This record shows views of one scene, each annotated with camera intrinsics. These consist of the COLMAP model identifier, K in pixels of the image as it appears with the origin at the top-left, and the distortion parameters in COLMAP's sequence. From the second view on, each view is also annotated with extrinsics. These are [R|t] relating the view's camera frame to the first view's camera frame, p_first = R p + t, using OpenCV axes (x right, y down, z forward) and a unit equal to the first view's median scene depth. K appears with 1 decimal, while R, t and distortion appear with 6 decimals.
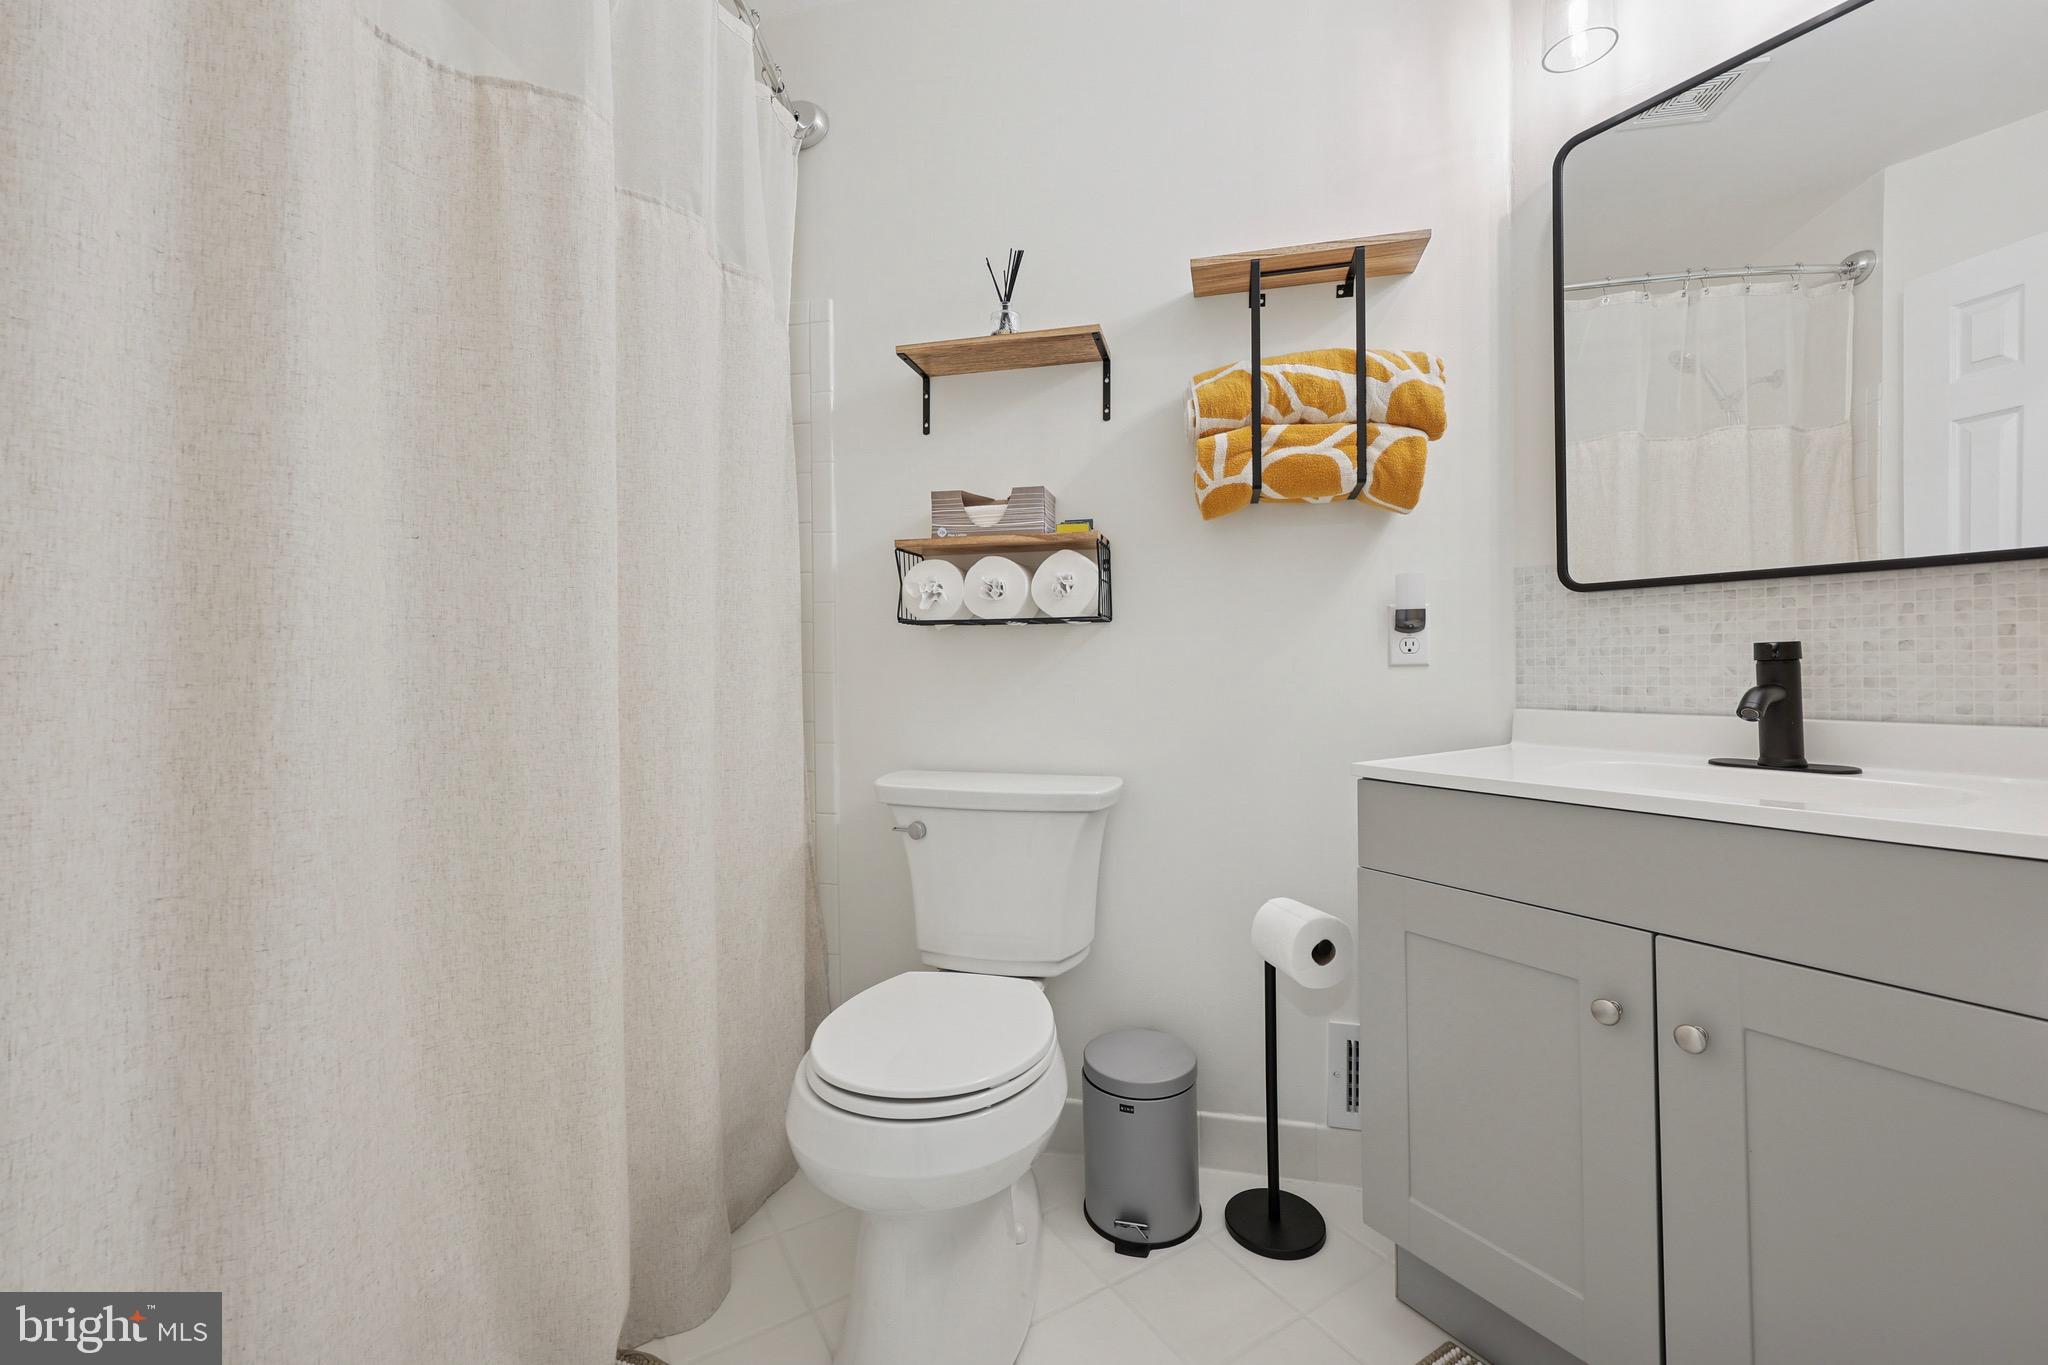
lens RADIAL K [[829.2, 0, 1037.8], [0, 829.2, 670.8], [0, 0, 1]] dist [0.002792, 0.000146]
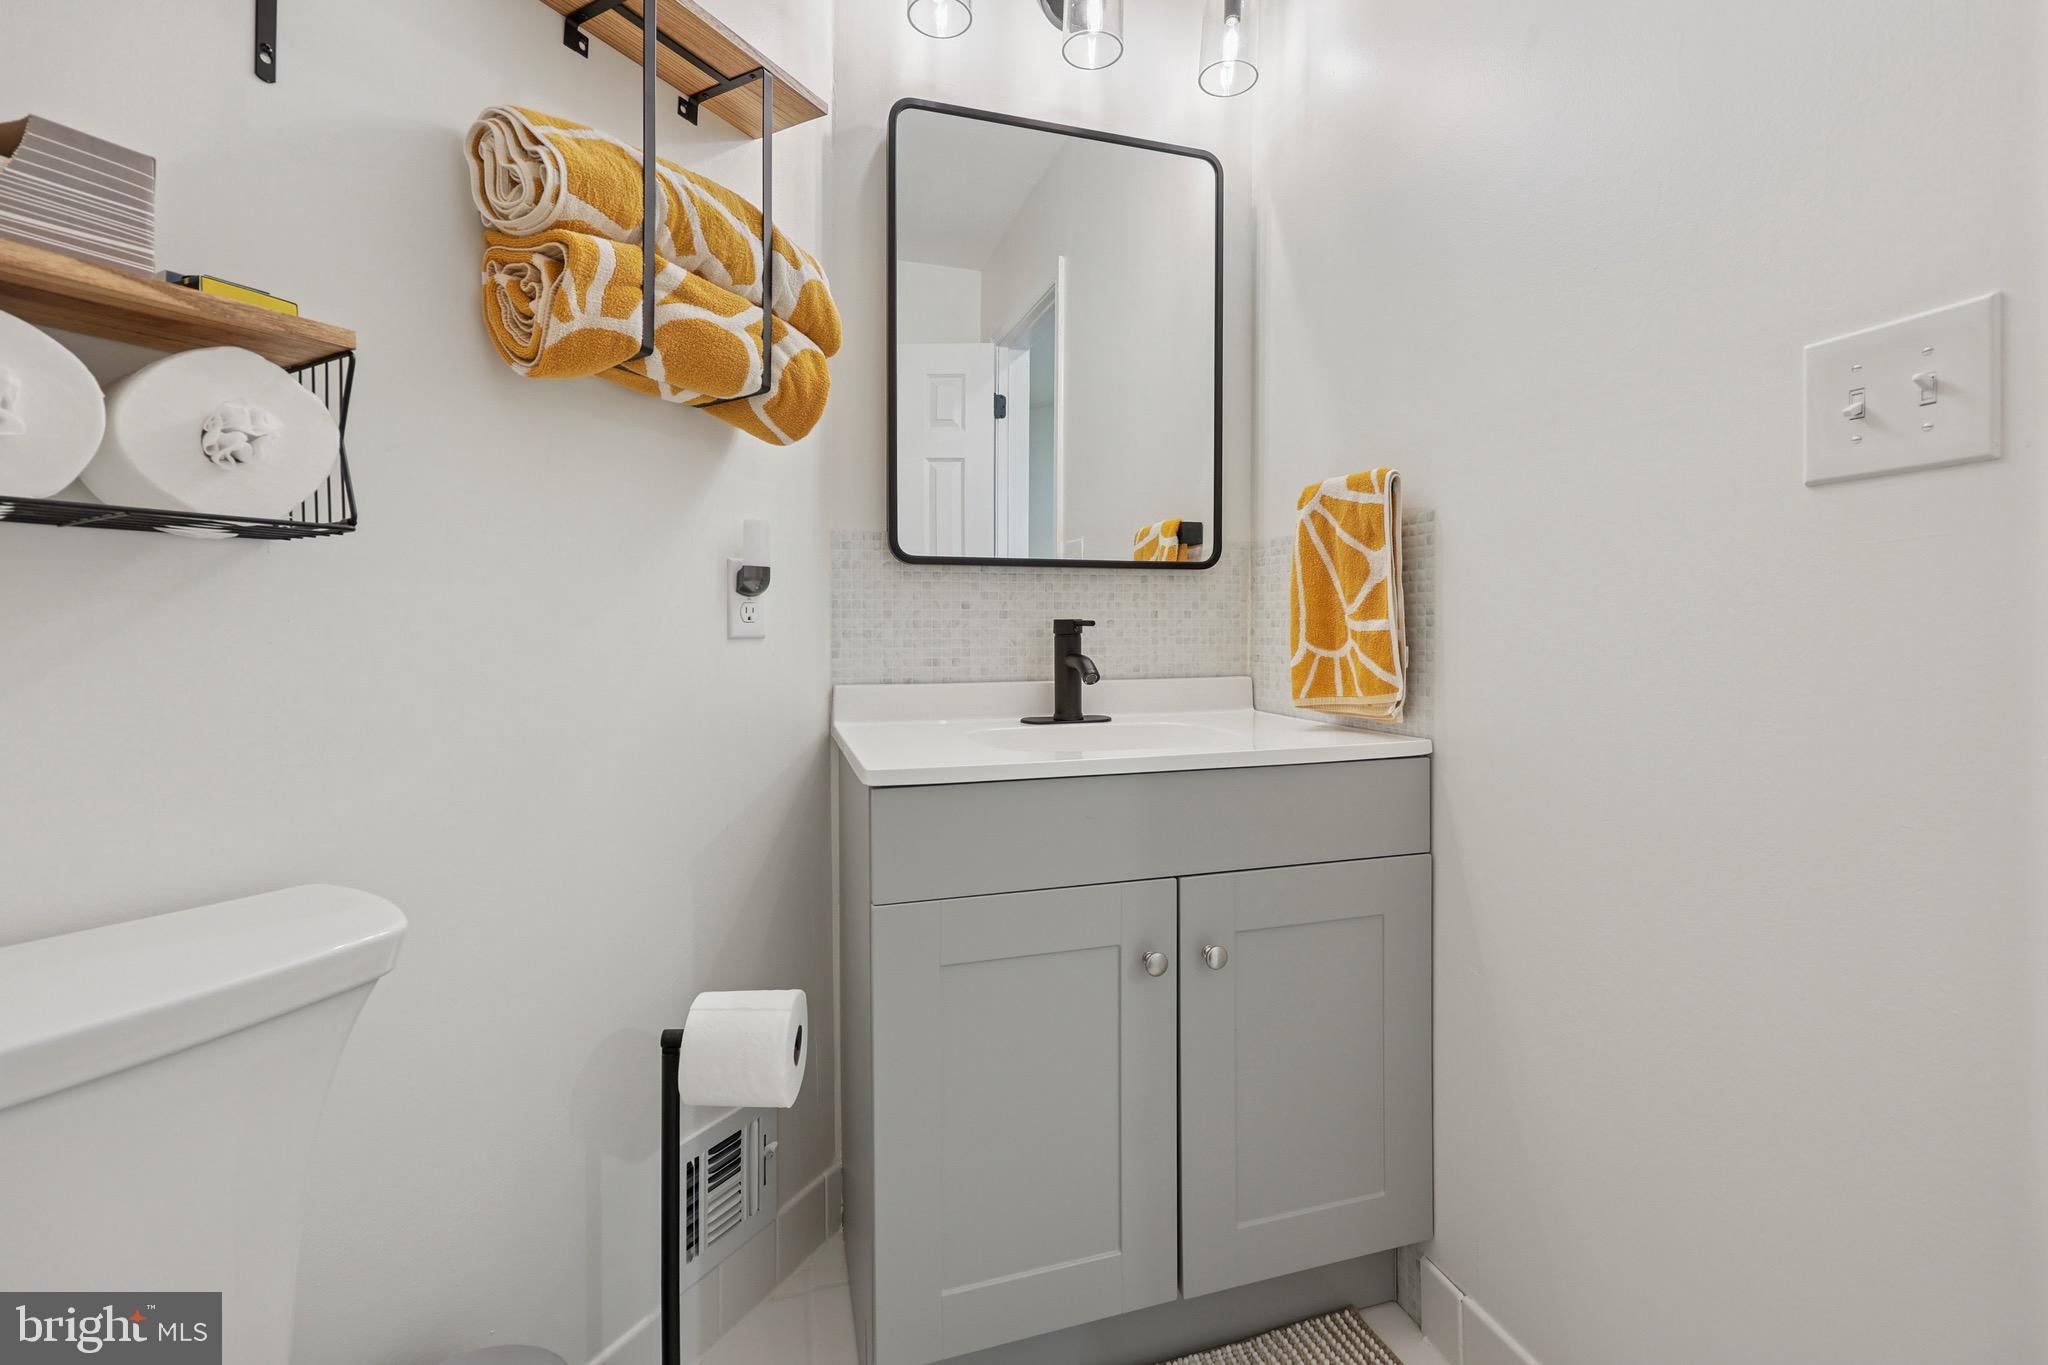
lens RADIAL K [[871.3, 0, 1028.2], [0, 871.3, 636.8], [0, 0, 1]] dist [-0.000724, -0.000197]
pose [[0.271743, 0.000232, 0.962370, -0.291909], [0.003114, 0.999995, -0.001120, -0.006183], [-0.962365, 0.003302, 0.271741, 0.564227]]
